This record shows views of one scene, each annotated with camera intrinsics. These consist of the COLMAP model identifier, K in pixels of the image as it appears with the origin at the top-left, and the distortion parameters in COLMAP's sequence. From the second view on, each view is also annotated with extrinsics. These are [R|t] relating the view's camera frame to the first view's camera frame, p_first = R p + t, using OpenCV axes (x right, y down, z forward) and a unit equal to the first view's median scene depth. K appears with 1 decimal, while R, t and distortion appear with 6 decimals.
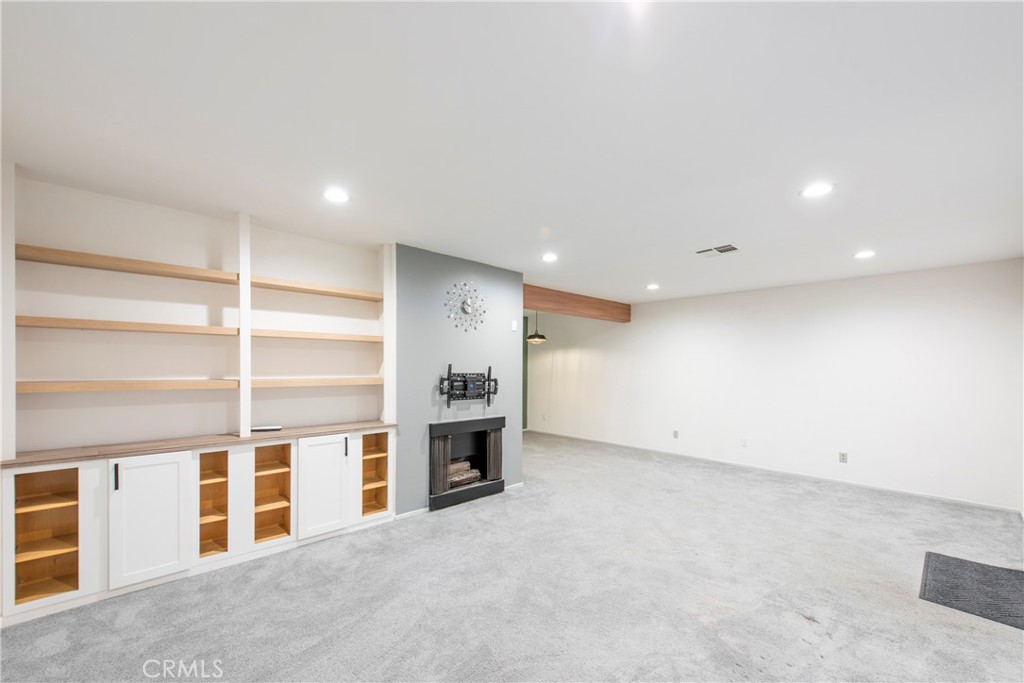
lens RADIAL K [[390.9, 0, 512.9], [0, 390.9, 369.2], [0, 0, 1]] dist [-0.001390, -0.000250]
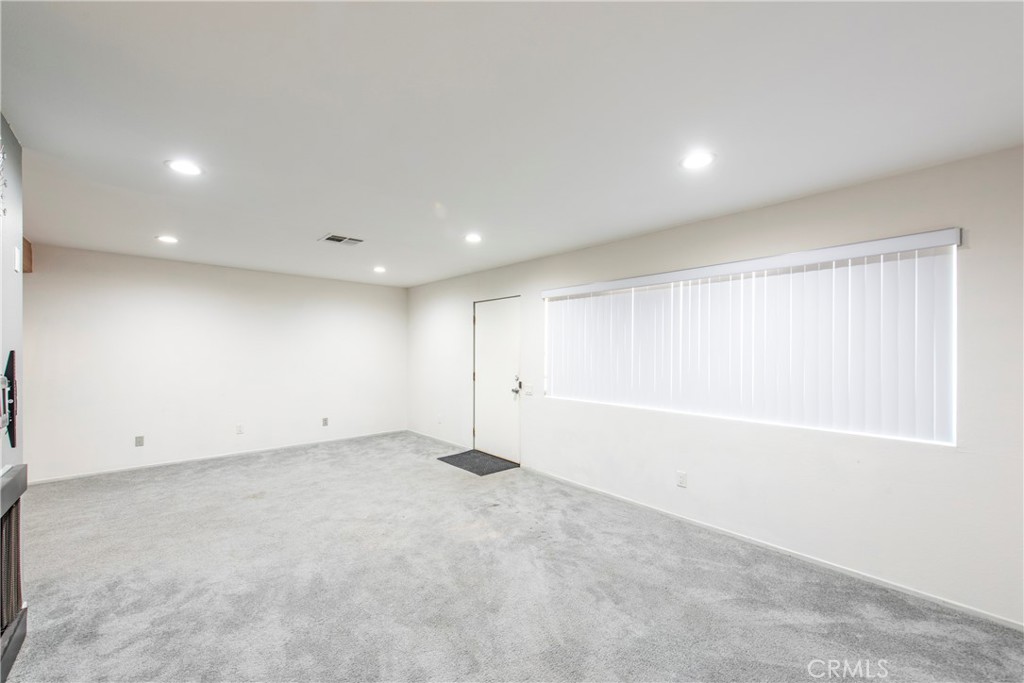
lens RADIAL K [[399.6, 0, 486.9], [0, 399.6, 349.3], [0, 0, 1]] dist [0.000259, -0.000061]
pose [[0.058224, -0.003506, 0.998297, -0.463003], [0.002552, 0.999991, 0.003364, -0.009866], [-0.998300, 0.002351, 0.058233, 0.478027]]
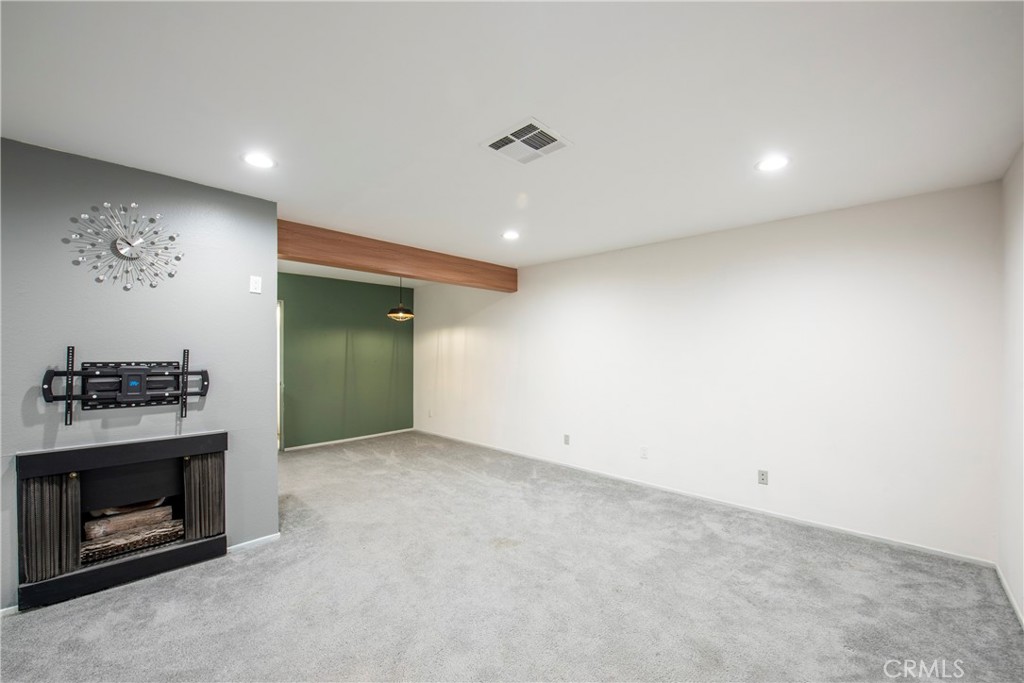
lens RADIAL K [[404.8, 0, 510.3], [0, 404.8, 352.3], [0, 0, 1]] dist [-0.018016, -0.000309]
pose [[0.997403, -0.004691, 0.071870, 0.396530], [0.004838, 0.999987, -0.001870, -0.000272], [-0.071861, 0.002212, 0.997412, 0.362051]]
